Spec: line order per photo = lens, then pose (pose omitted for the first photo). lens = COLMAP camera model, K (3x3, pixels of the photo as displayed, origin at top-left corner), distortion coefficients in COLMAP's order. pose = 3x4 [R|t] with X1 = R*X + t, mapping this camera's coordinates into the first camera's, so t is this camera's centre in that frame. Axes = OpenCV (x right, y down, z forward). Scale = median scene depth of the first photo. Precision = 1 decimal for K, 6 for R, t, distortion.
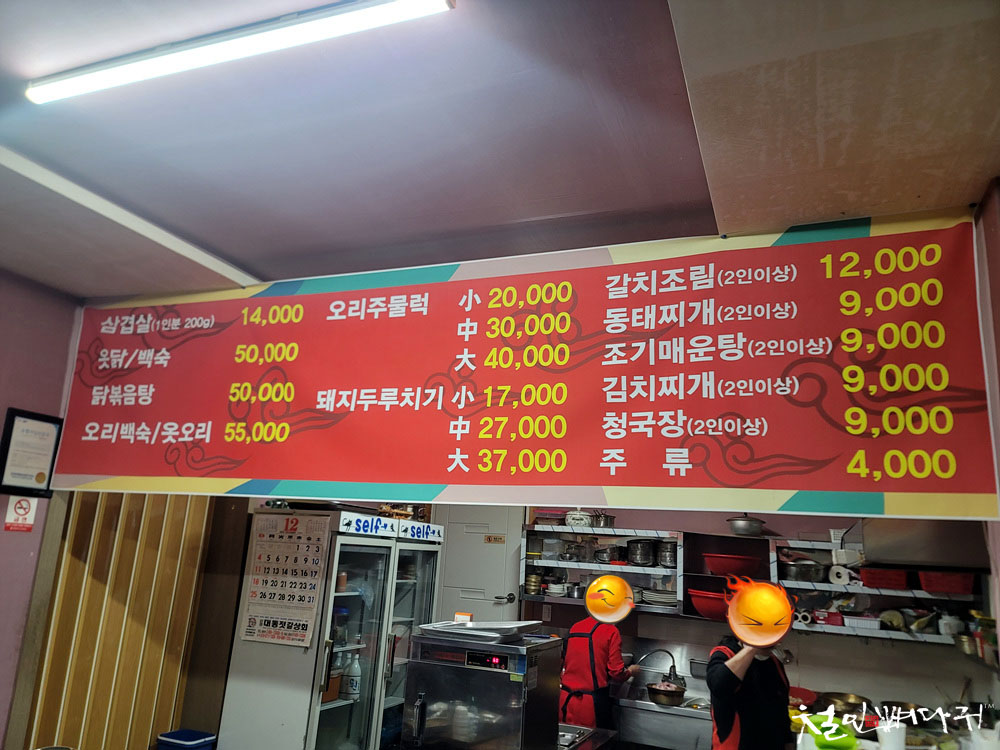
lens RADIAL K [[739.5, 0, 497.7], [0, 739.5, 378.5], [0, 0, 1]] dist [0.085340, 0.003202]
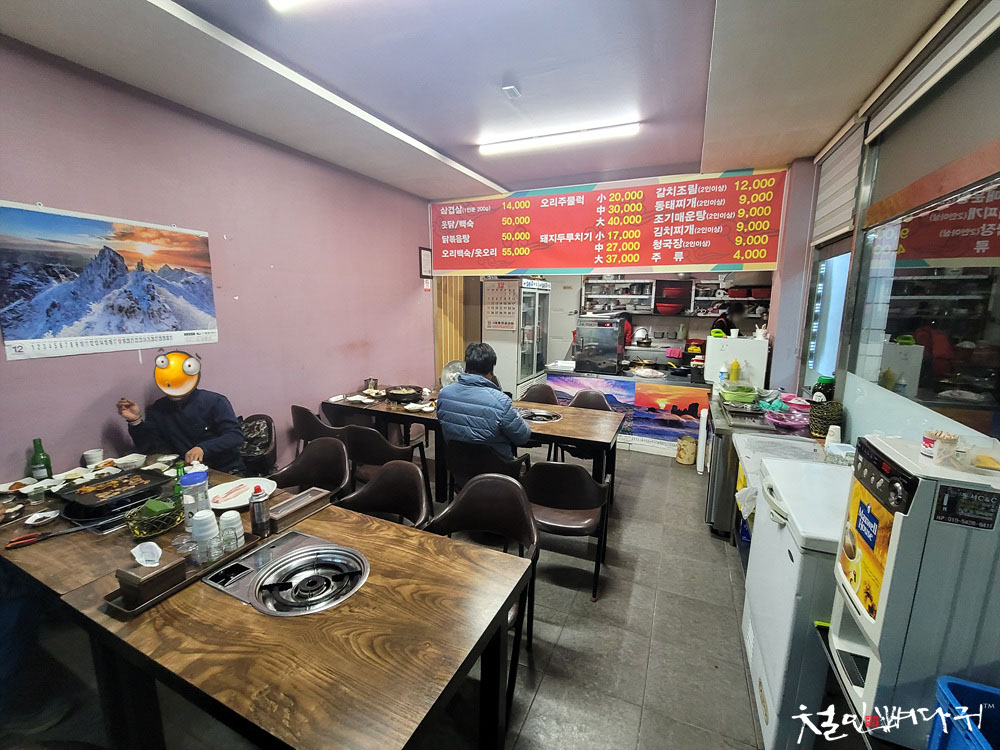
lens RADIAL K [[404.5, 0, 496.2], [0, 404.5, 374.7], [0, 0, 1]] dist [-0.032694, 0.000107]
pose [[0.995601, -0.038479, -0.085423, -0.286351], [0.069802, 0.912816, 0.402362, -0.118943], [0.062494, -0.406555, 0.911486, -0.559387]]
